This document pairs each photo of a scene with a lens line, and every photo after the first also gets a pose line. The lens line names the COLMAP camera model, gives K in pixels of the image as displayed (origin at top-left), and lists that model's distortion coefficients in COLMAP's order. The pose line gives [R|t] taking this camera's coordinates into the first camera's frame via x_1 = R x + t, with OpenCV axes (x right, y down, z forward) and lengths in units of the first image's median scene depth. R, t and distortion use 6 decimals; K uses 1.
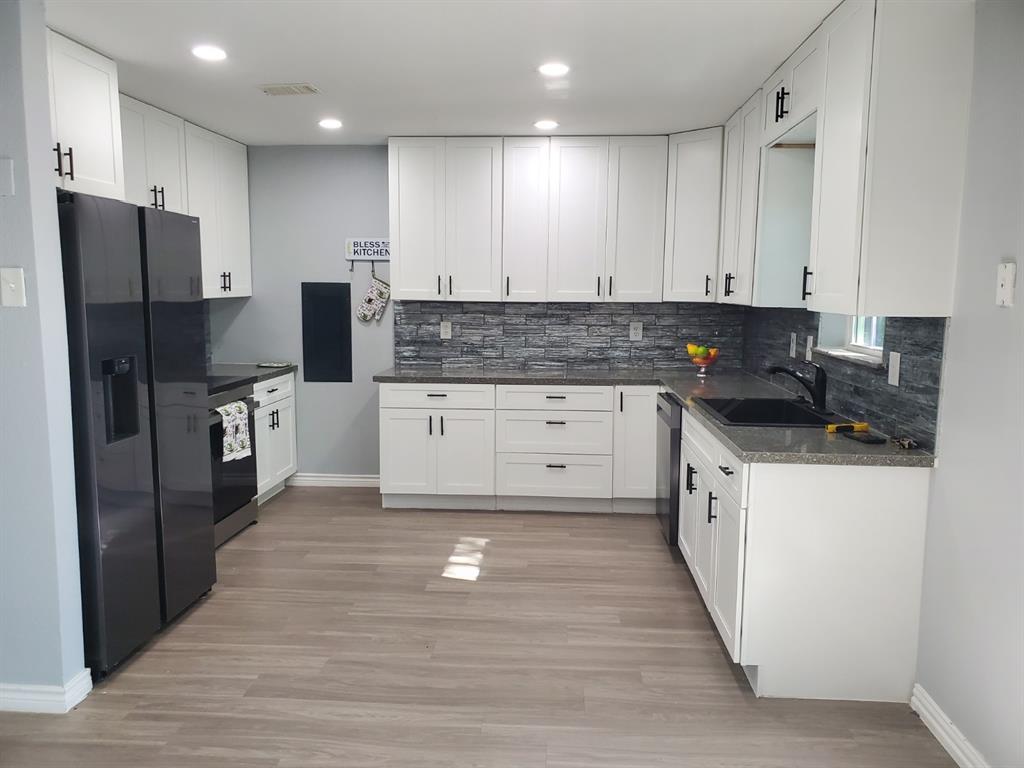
lens RADIAL K [[776.0, 0, 512.0], [0, 776.0, 384.0], [0, 0, 1]] dist [0.000811, -0.002219]
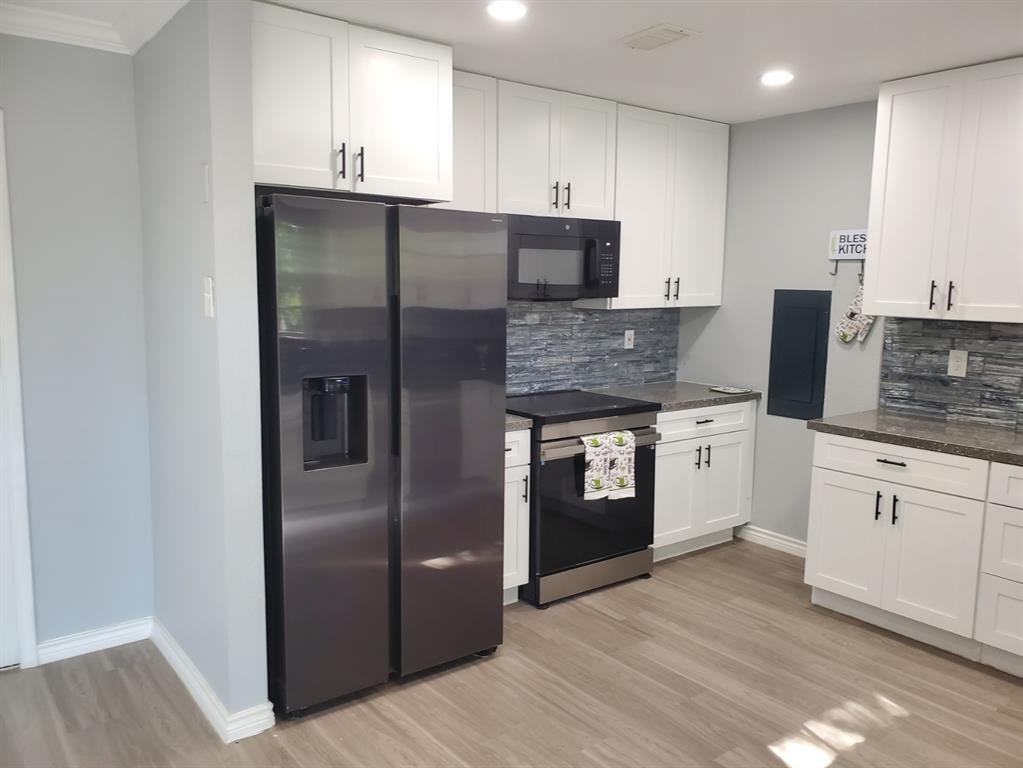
lens RADIAL K [[794.0, 0, 511.5], [0, 794.0, 384.0], [0, 0, 1]] dist [0.012184, 0.005816]
pose [[0.677151, 0.093727, -0.729851, 0.154632], [-0.099122, 0.994433, 0.035739, -0.038739], [0.729138, 0.048143, 0.682671, 0.263366]]
